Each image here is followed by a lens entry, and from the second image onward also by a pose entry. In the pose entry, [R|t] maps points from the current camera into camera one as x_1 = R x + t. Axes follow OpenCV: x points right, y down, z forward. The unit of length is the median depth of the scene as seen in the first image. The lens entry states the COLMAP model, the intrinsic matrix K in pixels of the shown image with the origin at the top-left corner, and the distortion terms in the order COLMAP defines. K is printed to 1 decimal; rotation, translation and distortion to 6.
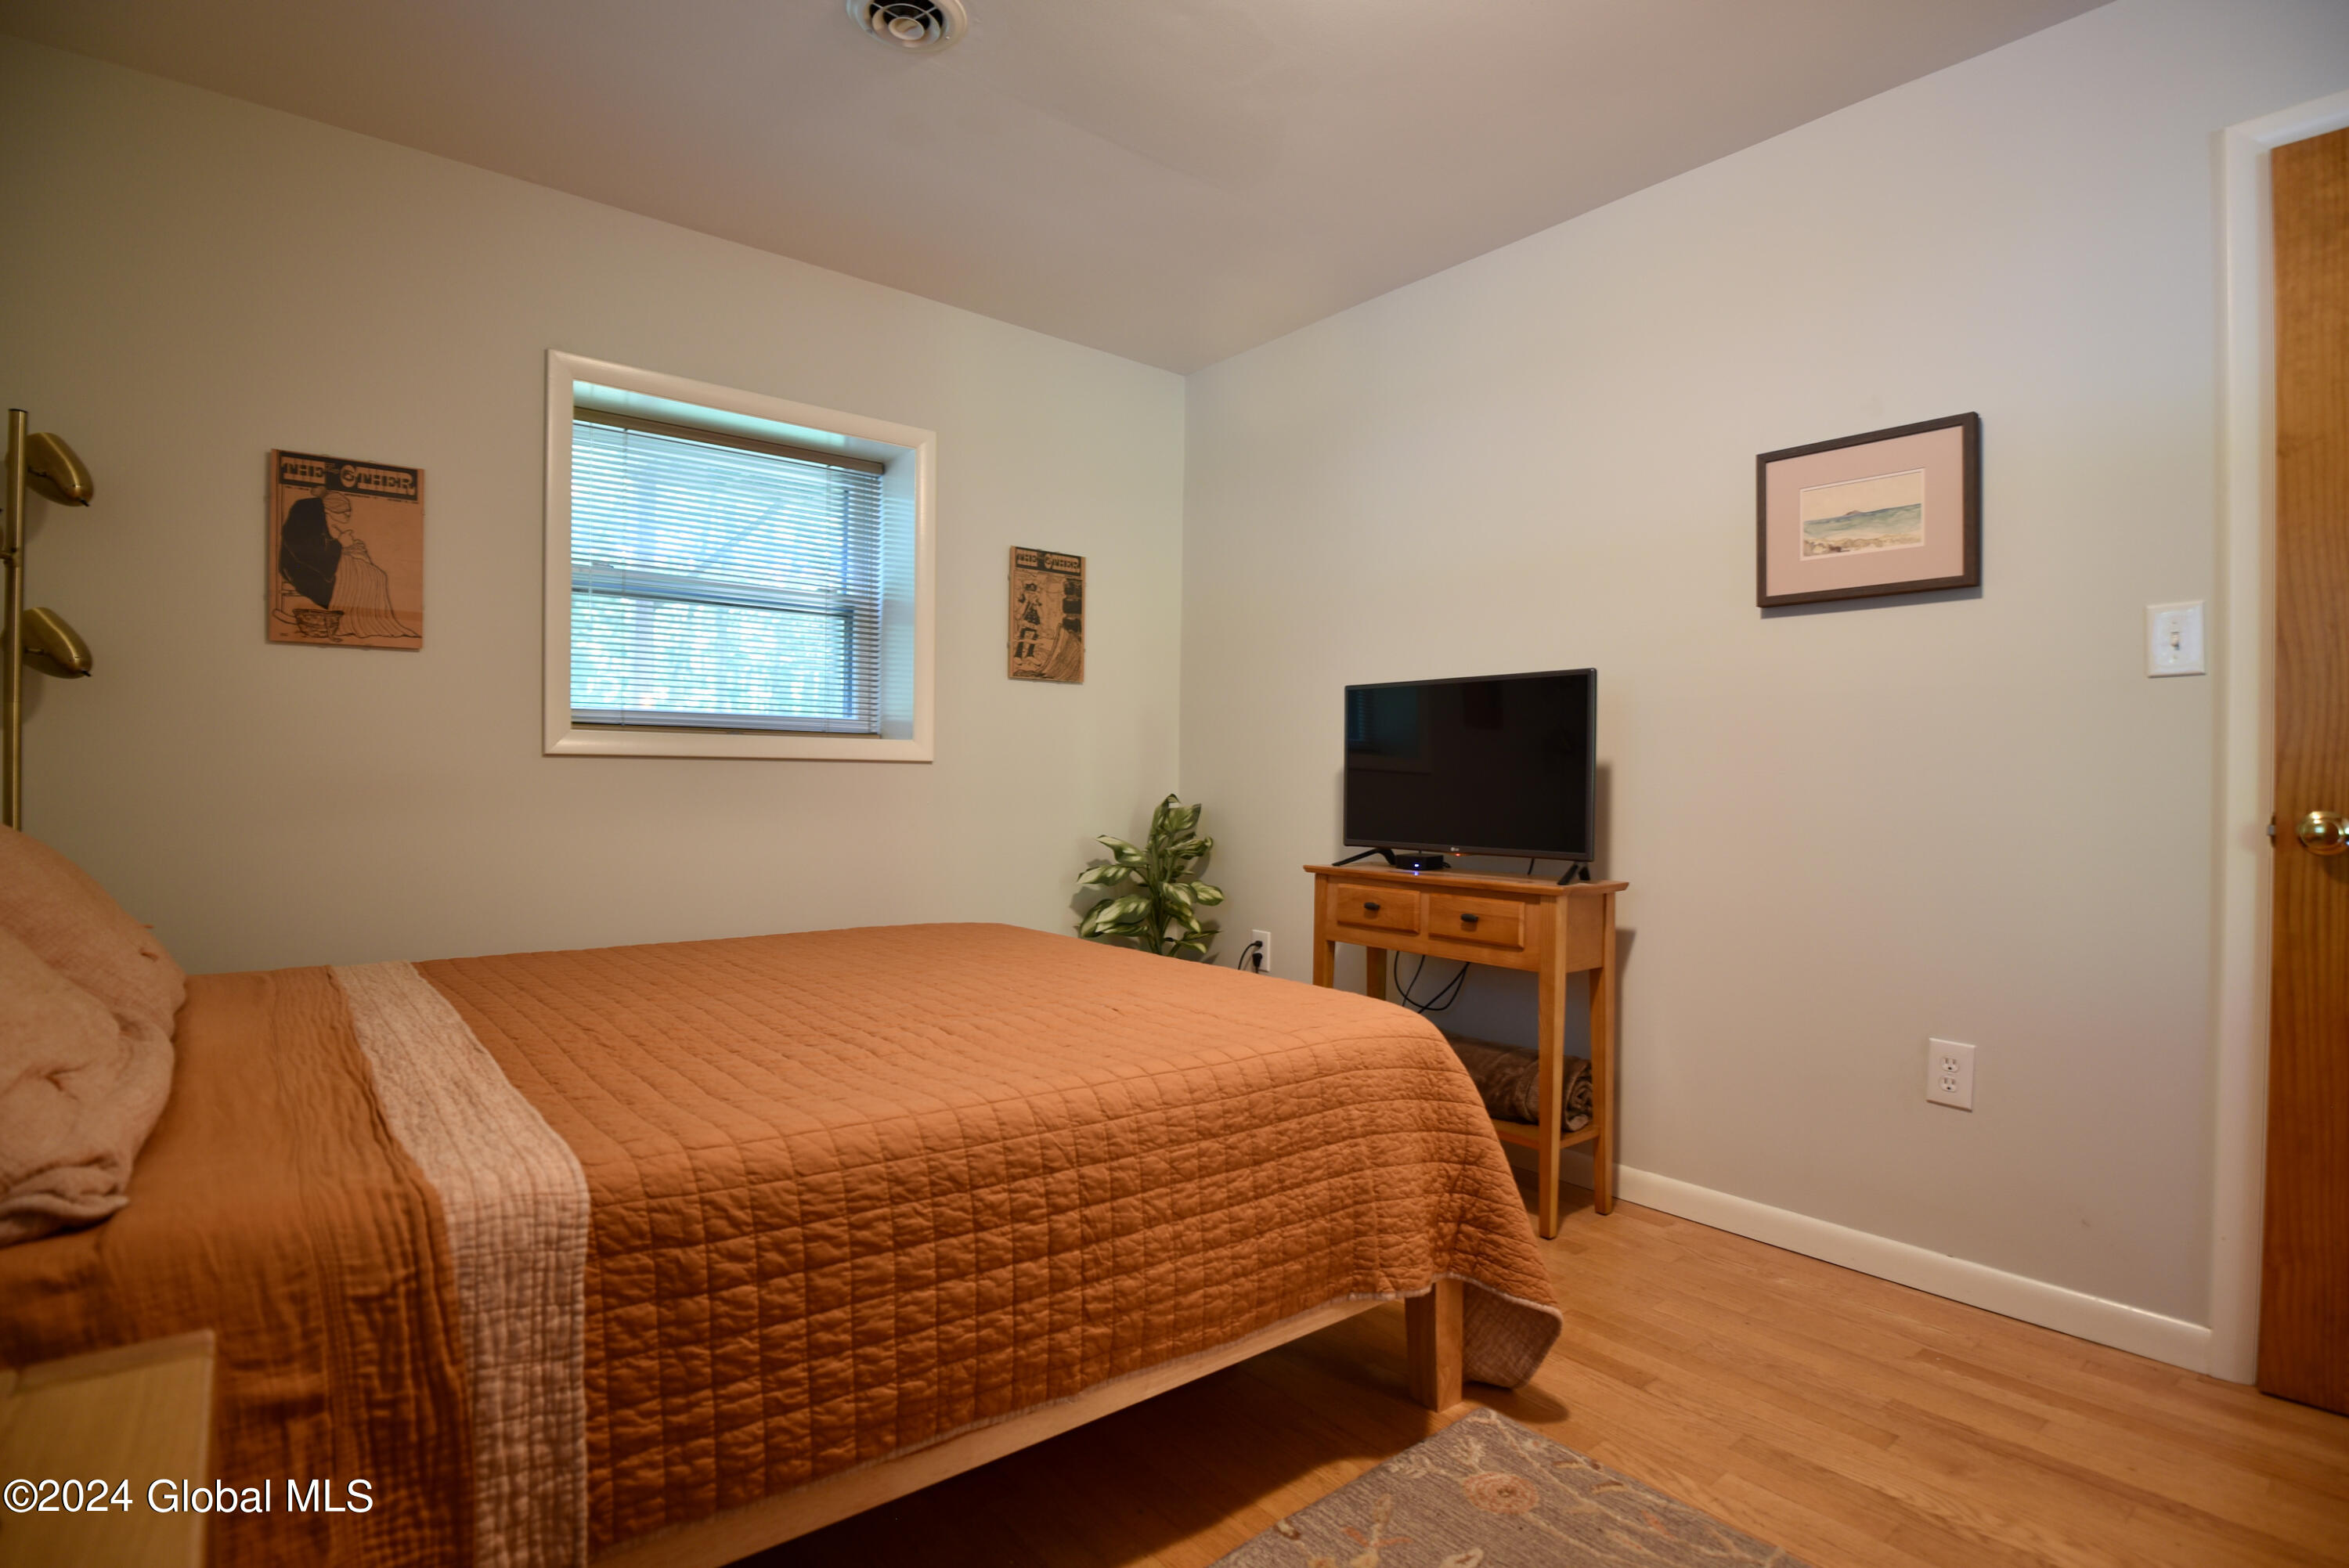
lens RADIAL K [[1136.7, 0, 1195.8], [0, 1136.7, 777.0], [0, 0, 1]] dist [-0.023354, -0.001895]
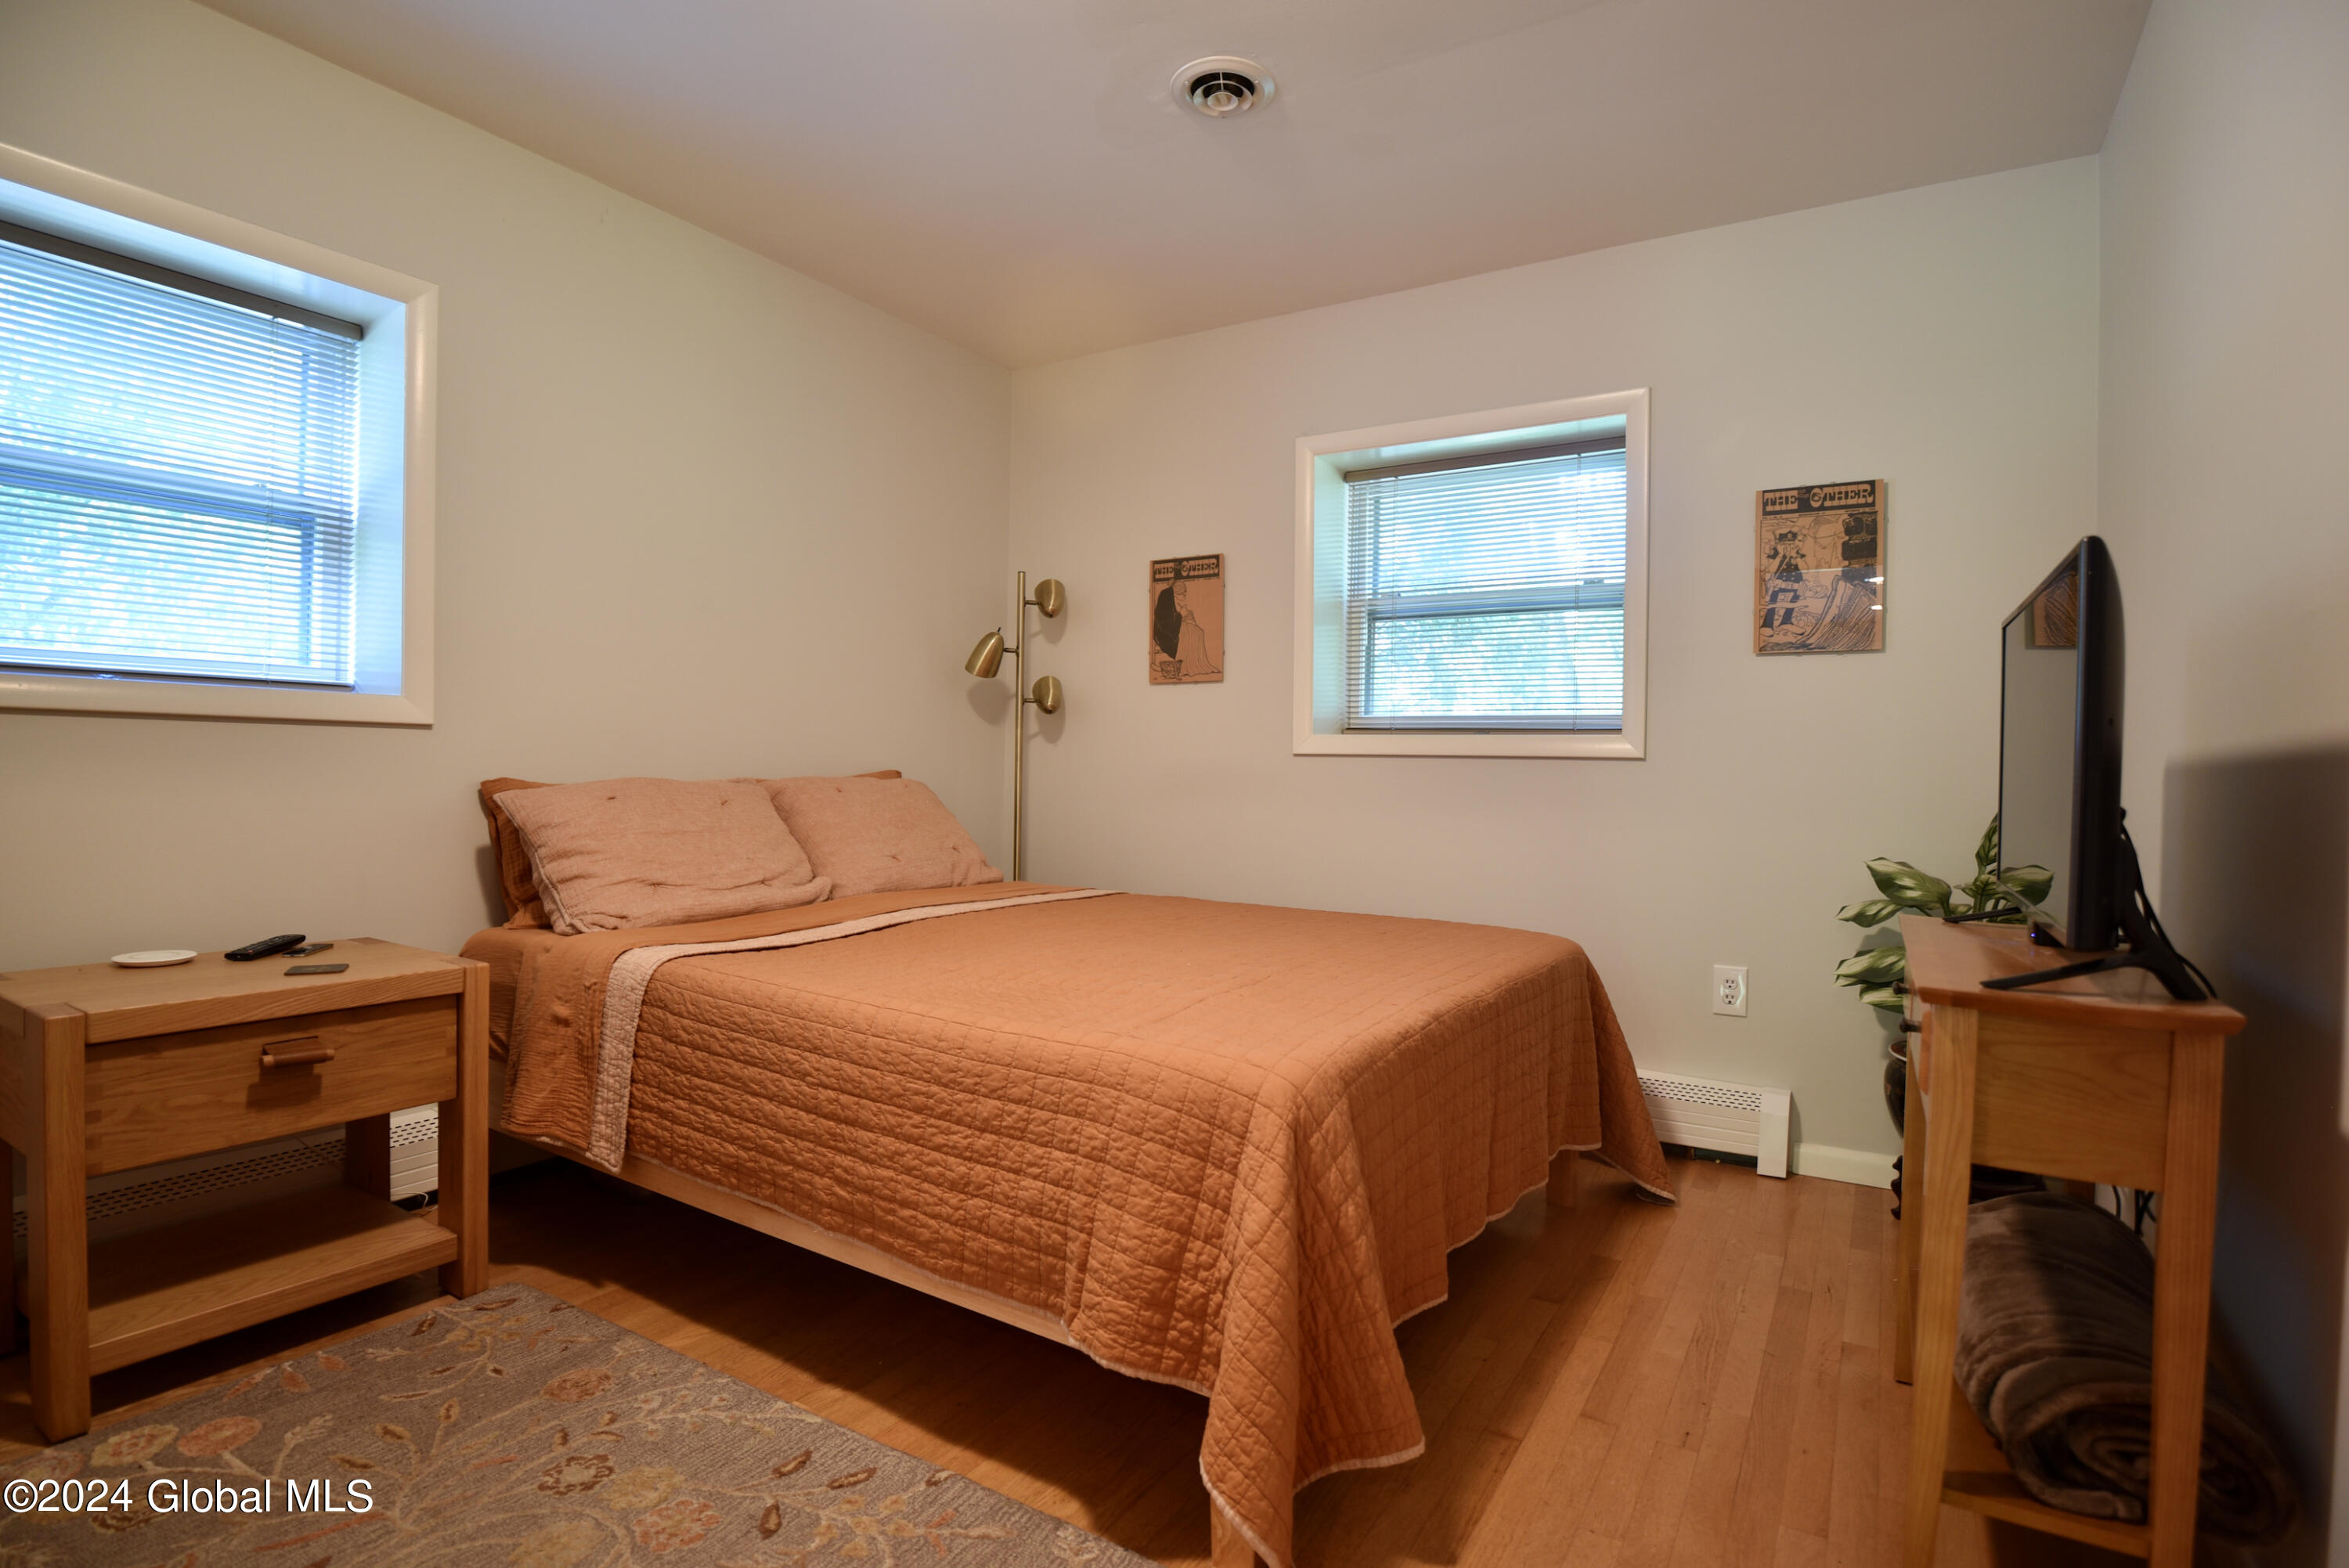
lens RADIAL K [[1159.5, 0, 1189.7], [0, 1159.5, 780.4], [0, 0, 1]] dist [-0.023809, -0.002295]
pose [[0.322526, 0.005481, -0.946545, 1.089939], [-0.013069, 0.999914, 0.001337, 0.013755], [0.946471, 0.011939, 0.322569, 0.808528]]
